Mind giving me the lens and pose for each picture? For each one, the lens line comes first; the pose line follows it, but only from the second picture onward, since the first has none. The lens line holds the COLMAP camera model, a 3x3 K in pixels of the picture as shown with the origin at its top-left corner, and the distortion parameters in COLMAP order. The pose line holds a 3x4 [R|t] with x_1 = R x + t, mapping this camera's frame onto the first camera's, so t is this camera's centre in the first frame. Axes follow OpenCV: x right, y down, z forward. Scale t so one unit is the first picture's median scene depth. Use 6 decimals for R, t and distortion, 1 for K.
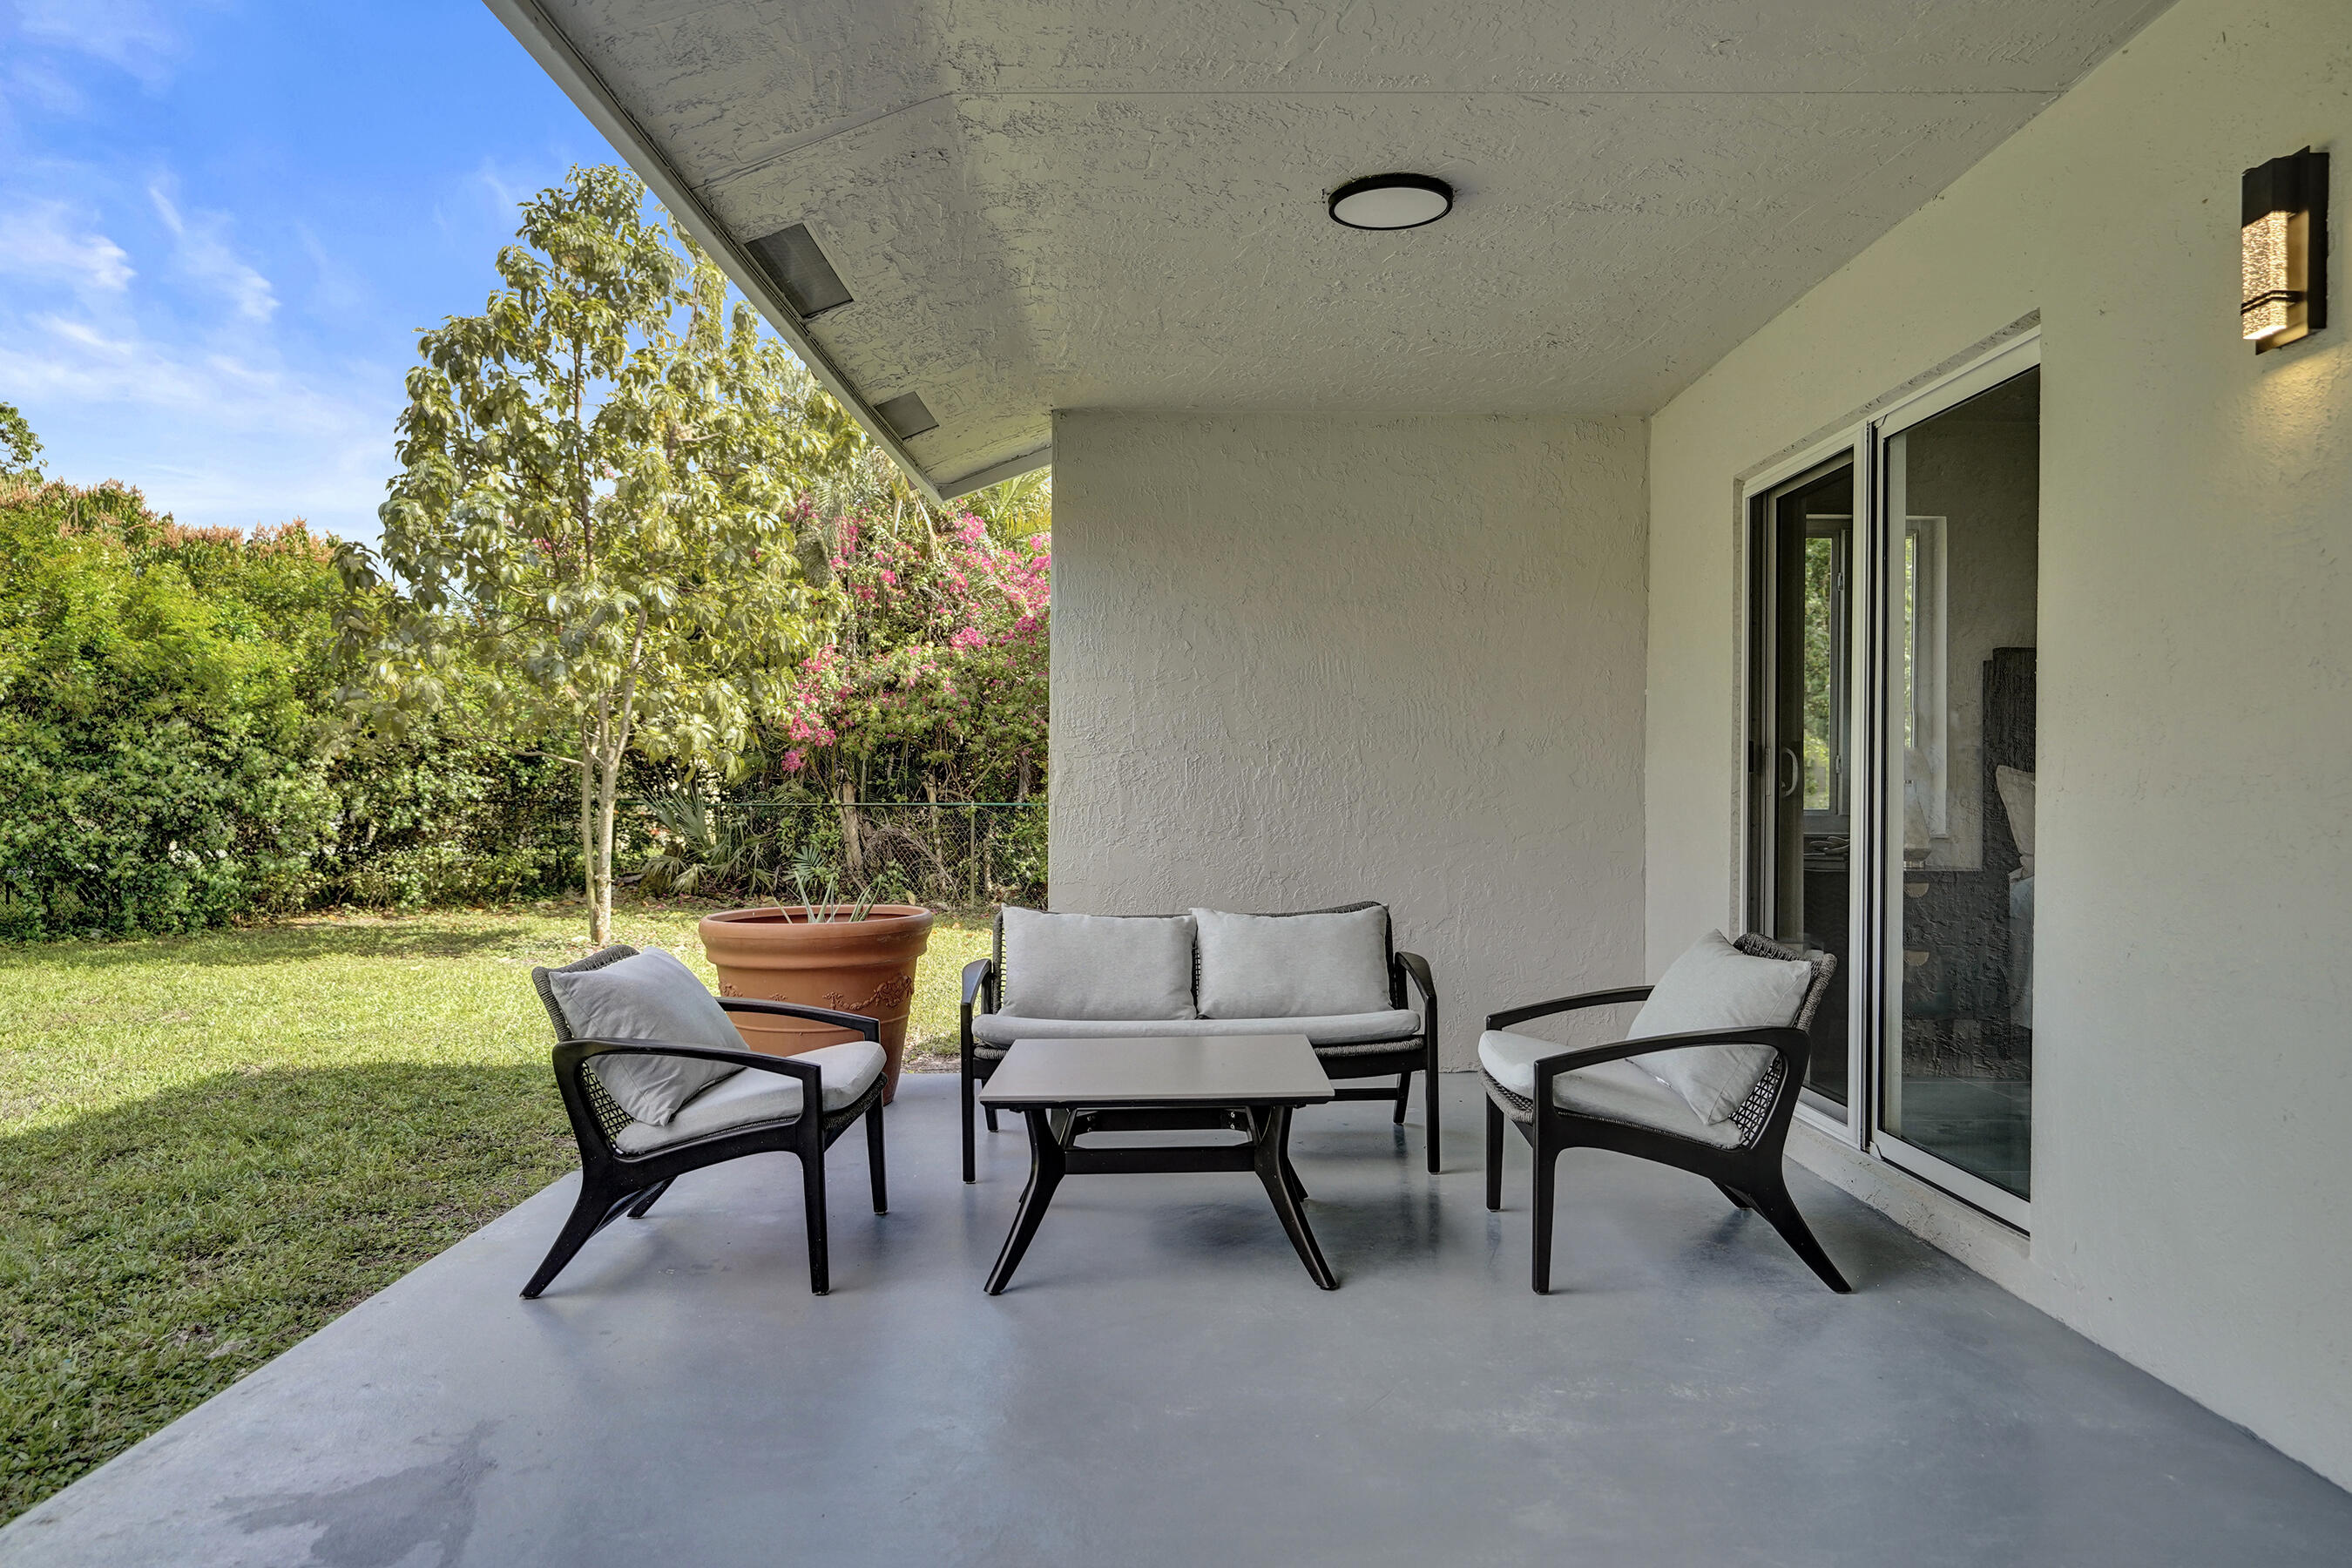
lens RADIAL K [[1525.0, 0, 1176.0], [0, 1525.0, 784.0], [0, 0, 1]] dist [-0.007016, 0.003187]
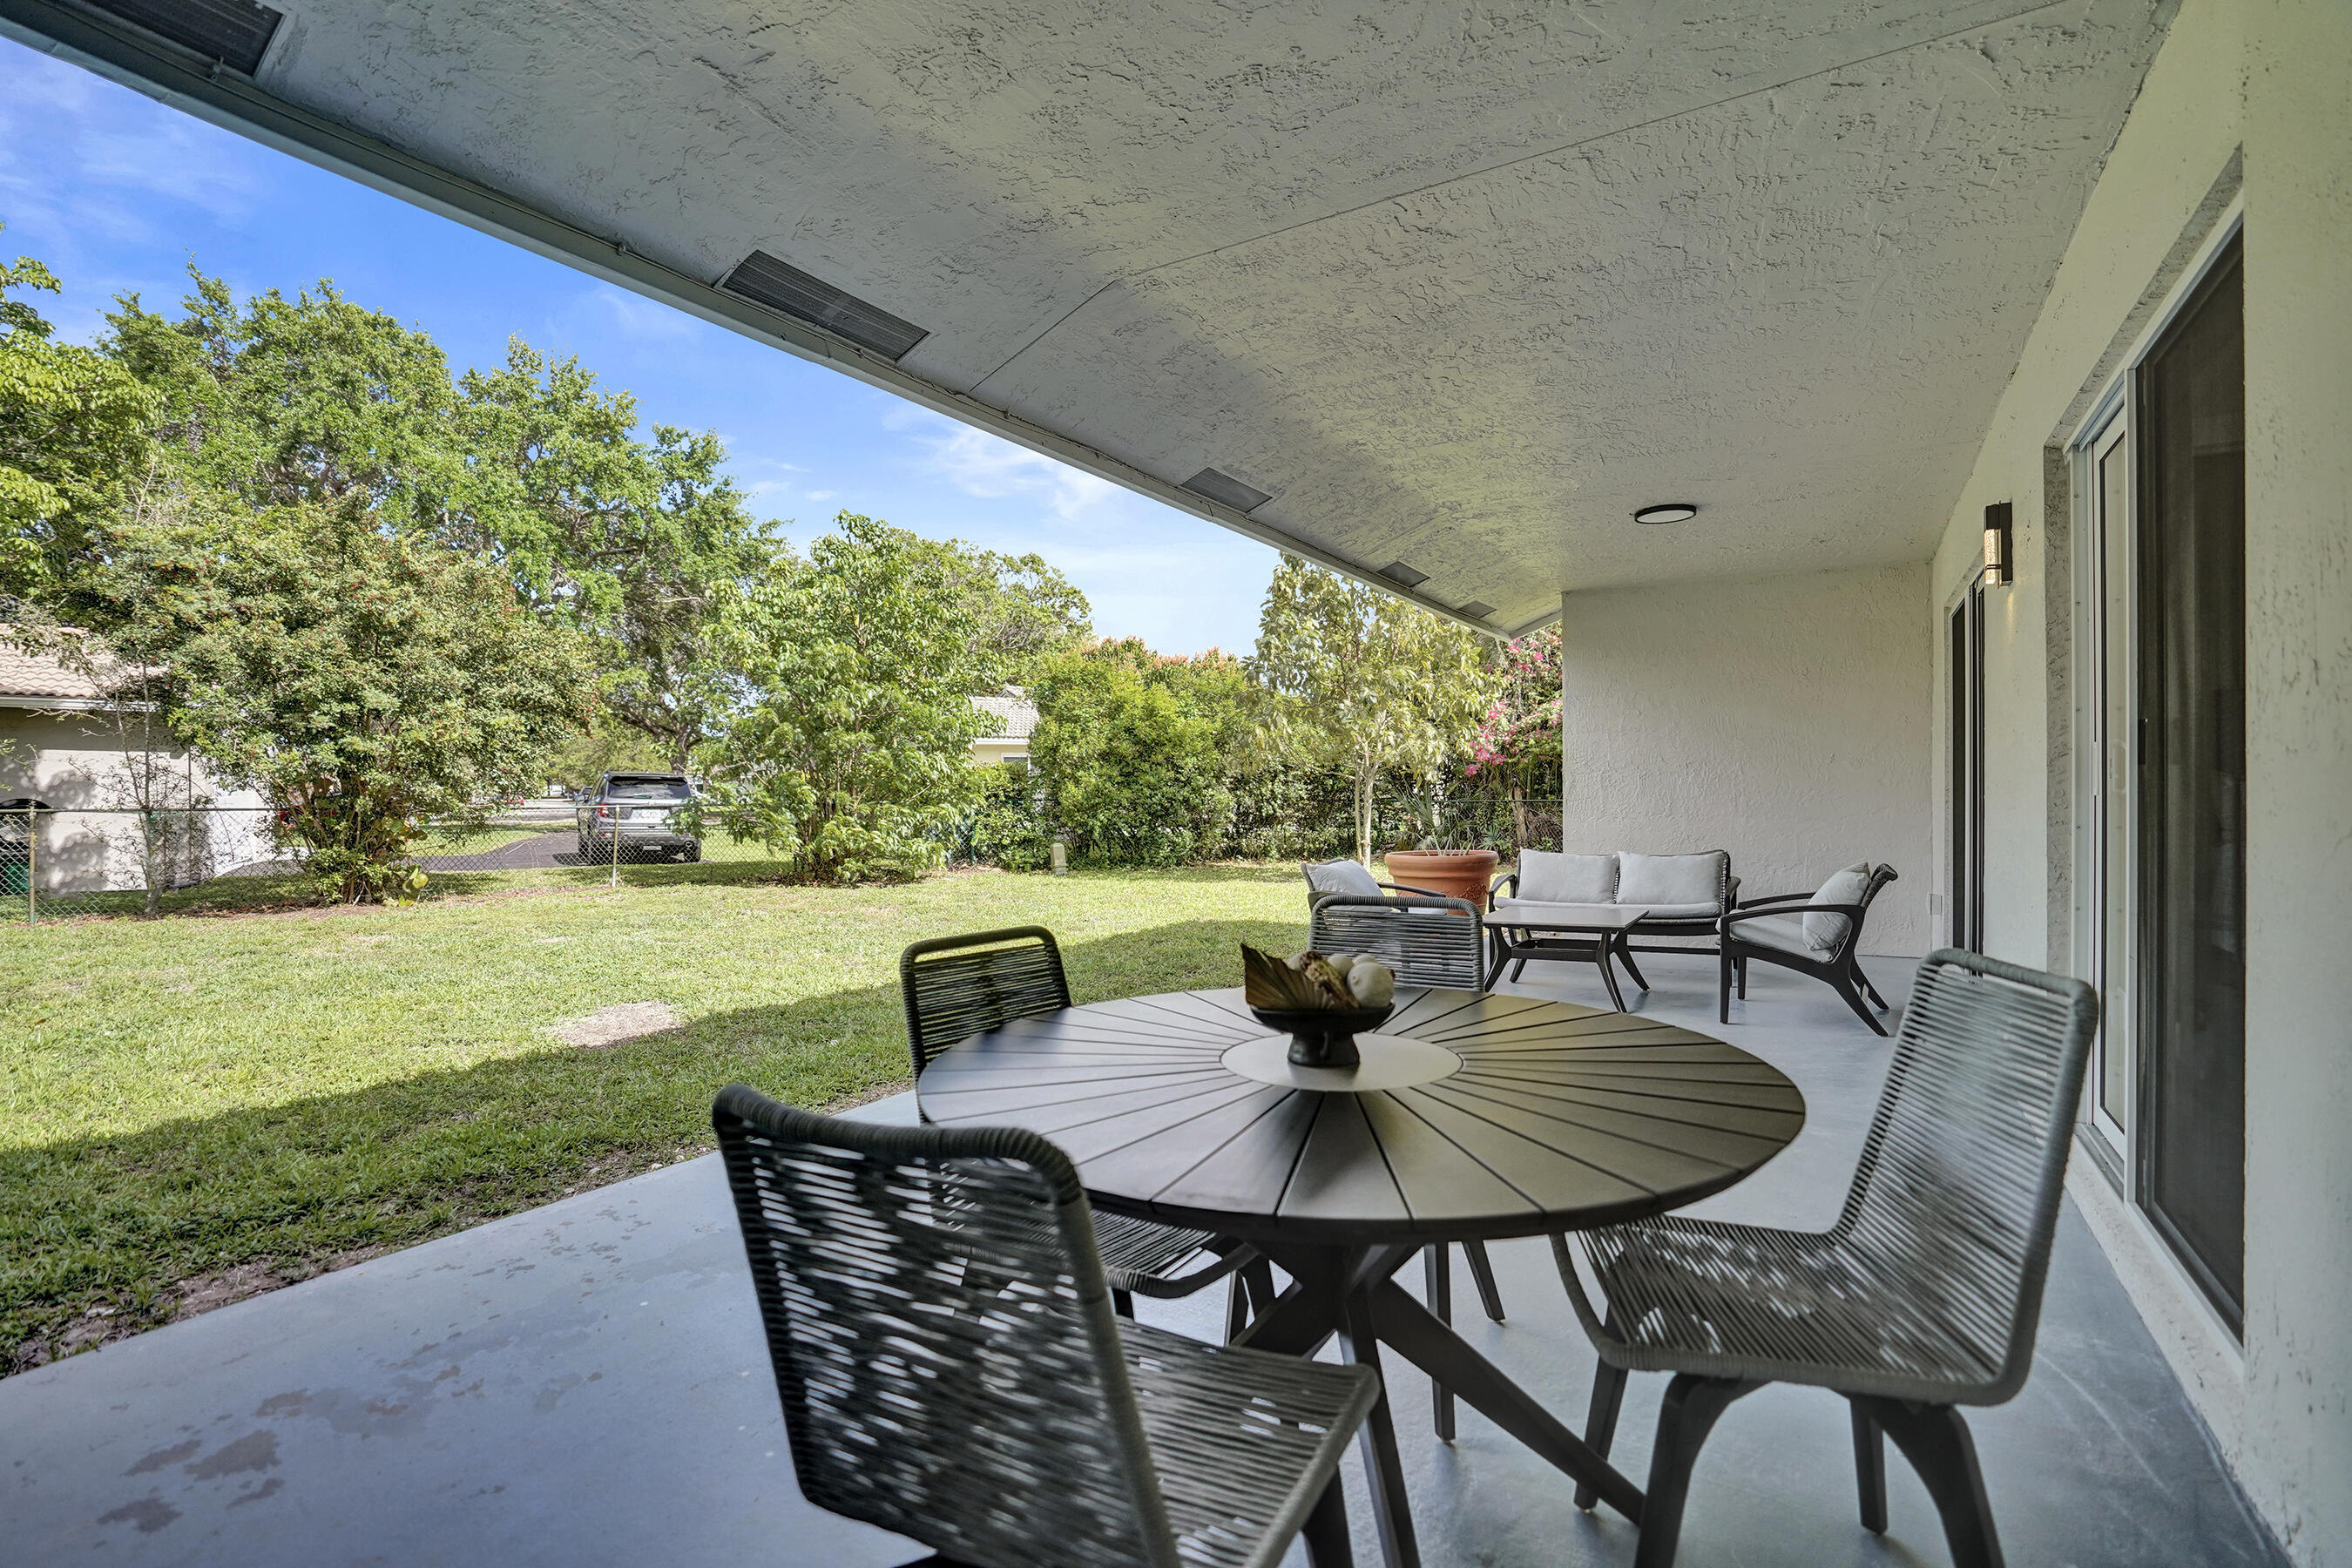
lens RADIAL K [[1105.8, 0, 1176.0], [0, 1105.8, 784.0], [0, 0, 1]] dist [-0.000193, 0.000033]
pose [[0.849040, -0.010783, -0.528219, 0.116899], [0.009118, 0.999942, -0.005757, -0.000830], [0.528250, 0.000072, 0.849089, -0.210354]]
